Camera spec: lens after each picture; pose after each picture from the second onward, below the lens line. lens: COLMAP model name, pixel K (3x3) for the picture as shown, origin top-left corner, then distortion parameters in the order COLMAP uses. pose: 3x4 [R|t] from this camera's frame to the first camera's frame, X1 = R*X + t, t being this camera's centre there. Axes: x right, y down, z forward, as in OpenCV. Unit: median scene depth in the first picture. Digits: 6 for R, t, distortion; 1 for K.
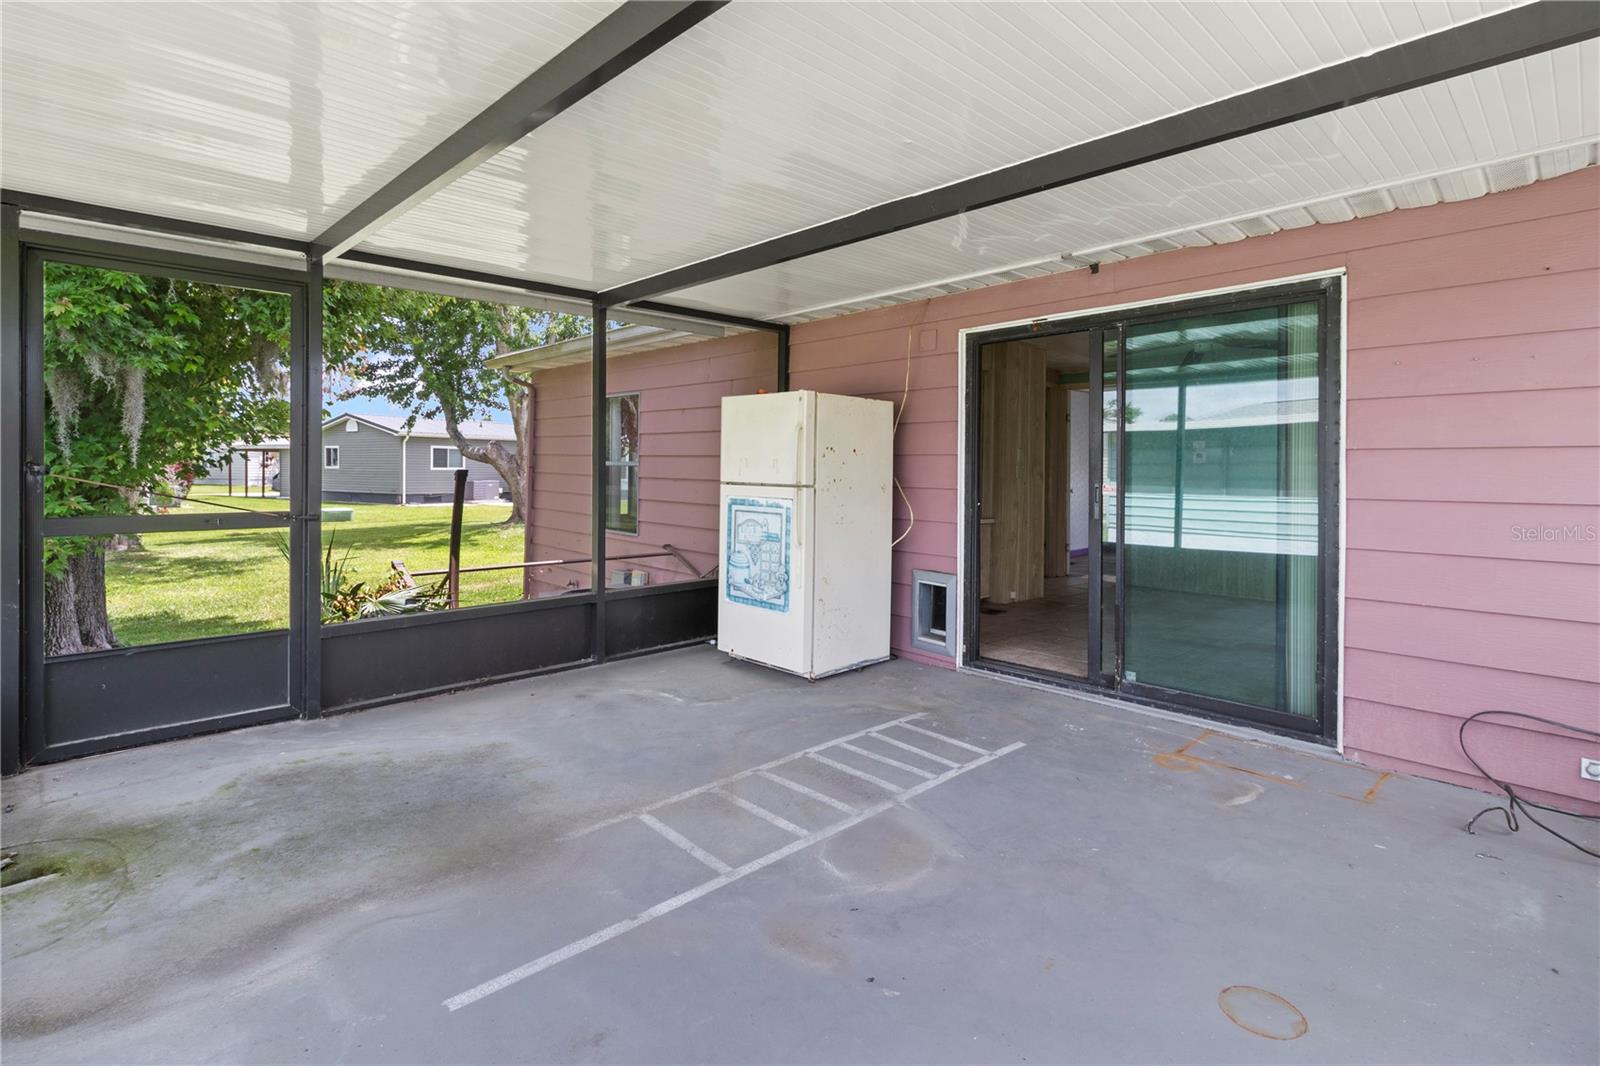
lens RADIAL K [[760.3, 0, 836.4], [0, 760.3, 468.6], [0, 0, 1]] dist [0.001902, -0.000025]
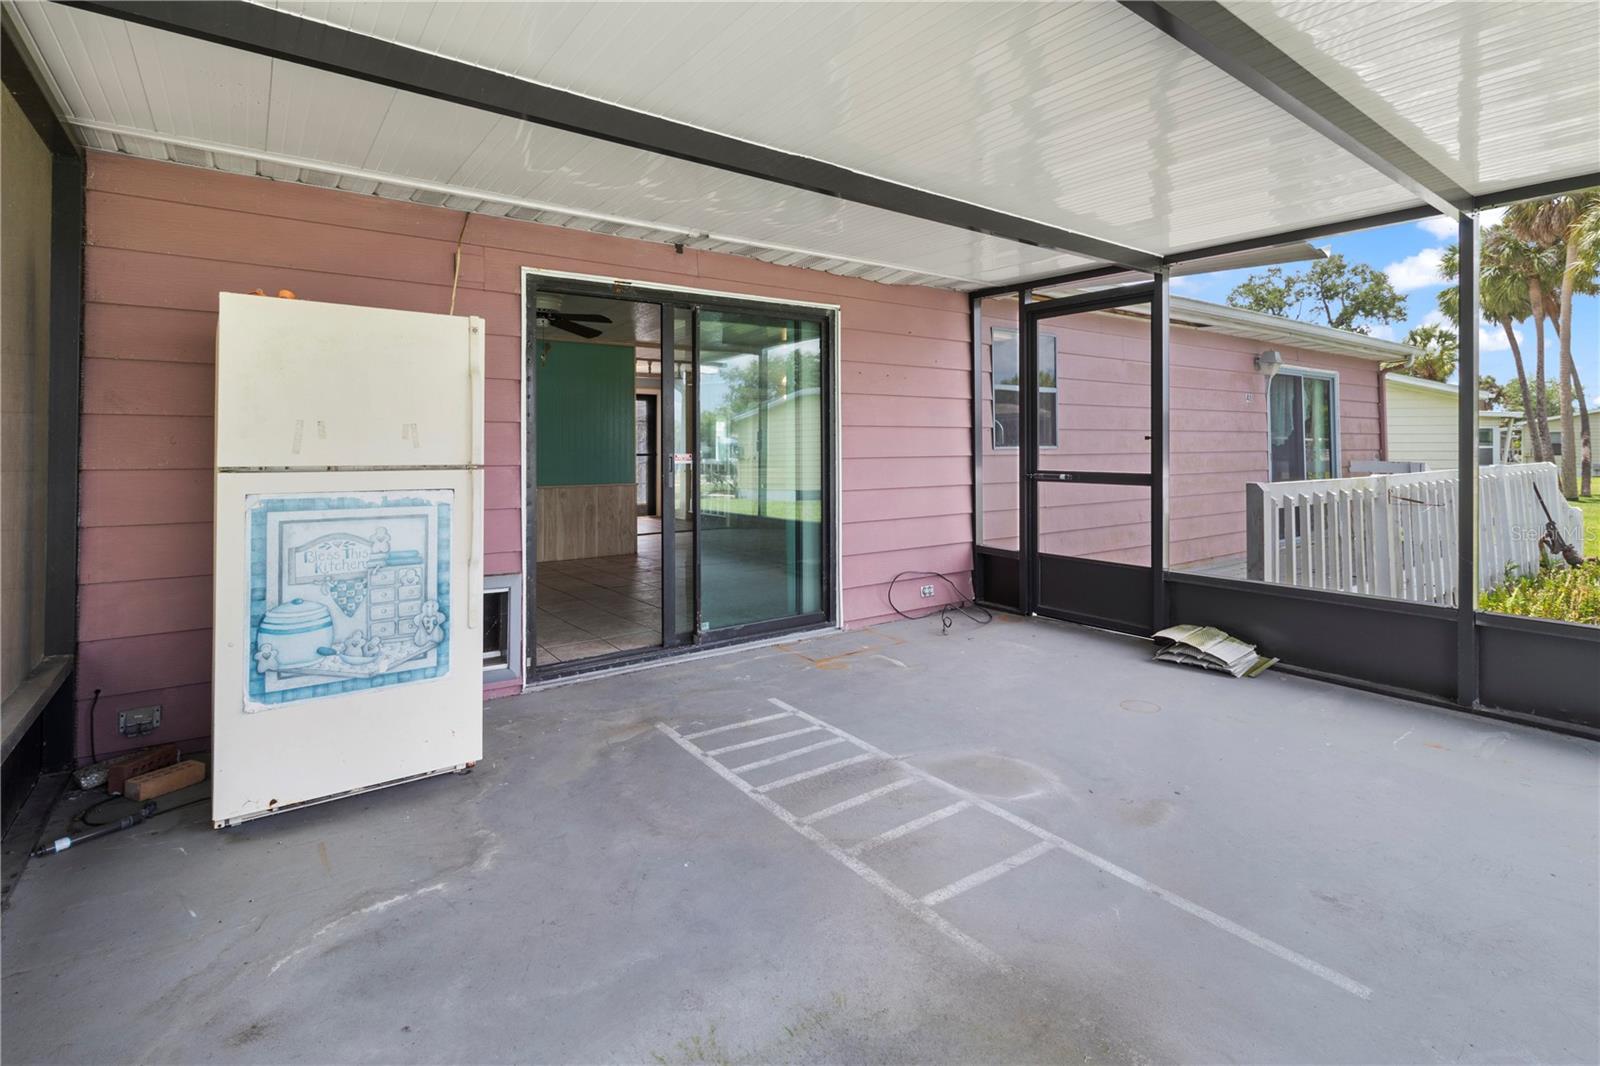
lens RADIAL K [[760.3, 0, 818.4], [0, 760.3, 431.4], [0, 0, 1]] dist [0.001902, -0.000025]
pose [[0.155952, 0.009109, 0.987723, -0.877901], [0.005341, 0.999935, -0.010065, 0.001545], [-0.987750, 0.006845, 0.155894, 0.854642]]
